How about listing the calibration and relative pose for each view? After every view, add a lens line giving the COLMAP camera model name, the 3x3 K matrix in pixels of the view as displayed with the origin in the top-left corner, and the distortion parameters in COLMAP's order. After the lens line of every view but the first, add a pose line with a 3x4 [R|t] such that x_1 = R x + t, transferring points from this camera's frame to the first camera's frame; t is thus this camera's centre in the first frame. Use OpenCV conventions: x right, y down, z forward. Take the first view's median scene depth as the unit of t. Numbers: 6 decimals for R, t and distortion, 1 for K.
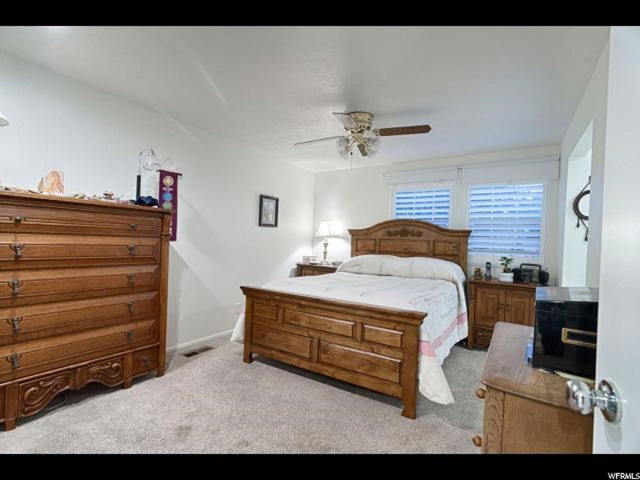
lens RADIAL K [[305.9, 0, 319.3], [0, 305.9, 244.4], [0, 0, 1]] dist [-0.000580, -0.000065]
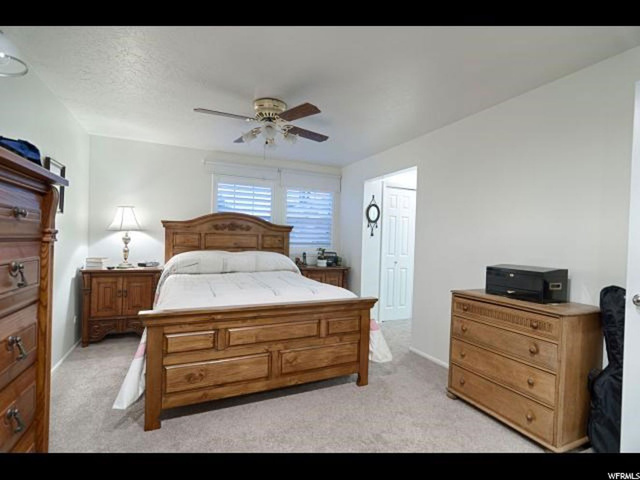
lens RADIAL K [[305.9, 0, 319.3], [0, 305.9, 244.4], [0, 0, 1]] dist [-0.000580, -0.000065]
pose [[0.533405, -0.032695, 0.845228, -0.428592], [0.000878, 0.999274, 0.038099, -0.020261], [-0.845859, -0.019580, 0.533046, 0.271655]]
